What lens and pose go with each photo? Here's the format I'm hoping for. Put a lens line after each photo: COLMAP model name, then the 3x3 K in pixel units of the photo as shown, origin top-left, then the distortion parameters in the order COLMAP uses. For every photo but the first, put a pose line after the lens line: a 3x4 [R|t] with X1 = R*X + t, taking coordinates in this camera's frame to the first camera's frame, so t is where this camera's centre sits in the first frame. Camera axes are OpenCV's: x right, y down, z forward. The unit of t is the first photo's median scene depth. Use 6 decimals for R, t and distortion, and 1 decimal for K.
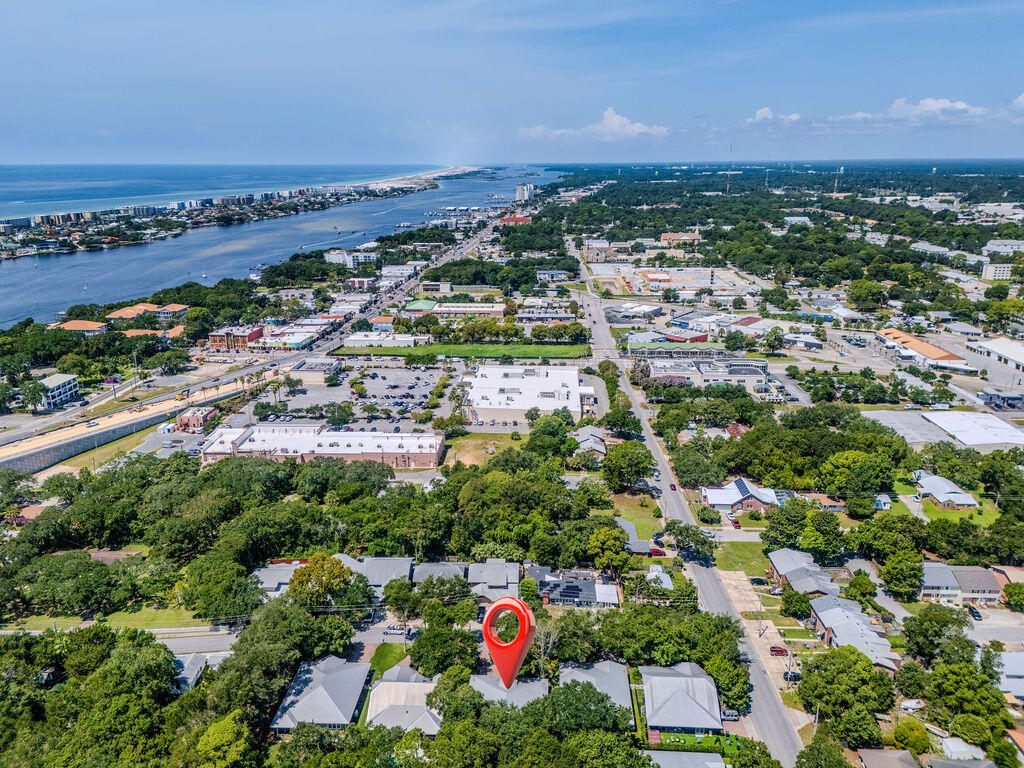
lens RADIAL K [[756.6, 0, 512.0], [0, 756.6, 384.0], [0, 0, 1]] dist [0.060973, -0.067487]
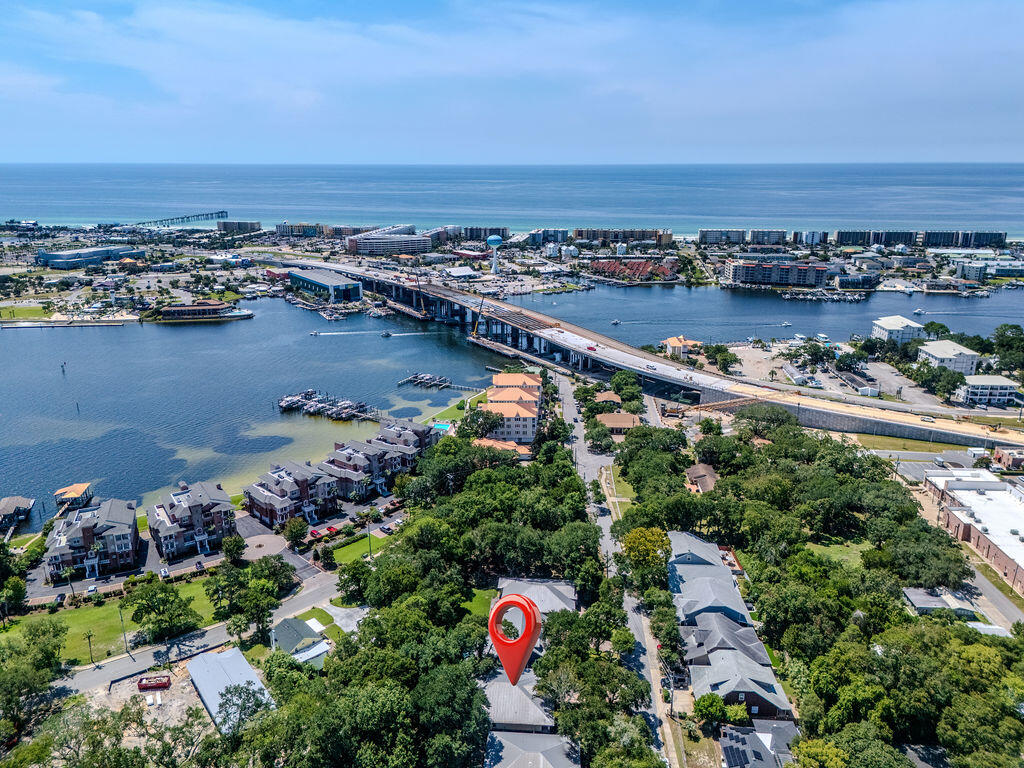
lens RADIAL K [[730.5, 0, 512.0], [0, 730.5, 384.0], [0, 0, 1]] dist [0.061667, -0.065604]
pose [[-0.015743, 0.289904, -0.956926, 0.327651], [-0.275881, 0.918635, 0.282842, -0.097005], [0.961063, 0.268451, 0.065517, 0.312497]]
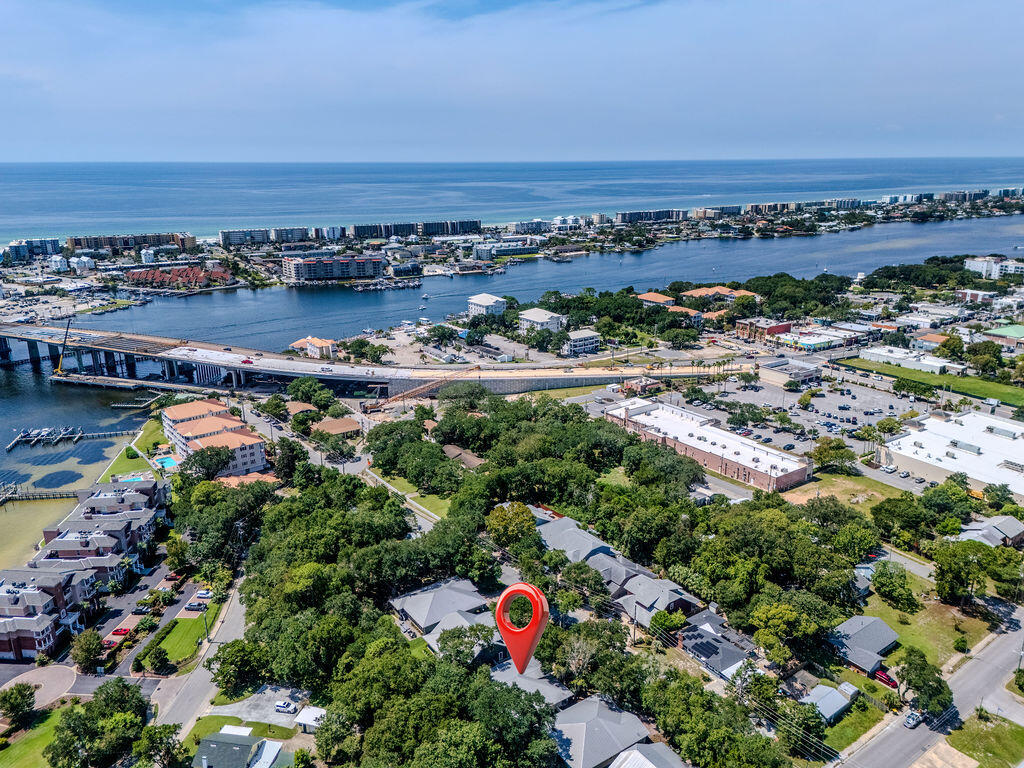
lens RADIAL K [[730.5, 0, 512.0], [0, 730.5, 384.0], [0, 0, 1]] dist [0.061667, -0.065604]
pose [[0.609349, 0.230793, -0.758570, 0.264495], [-0.217285, 0.968682, 0.120177, -0.042634], [0.762549, 0.091596, 0.640414, 0.121135]]
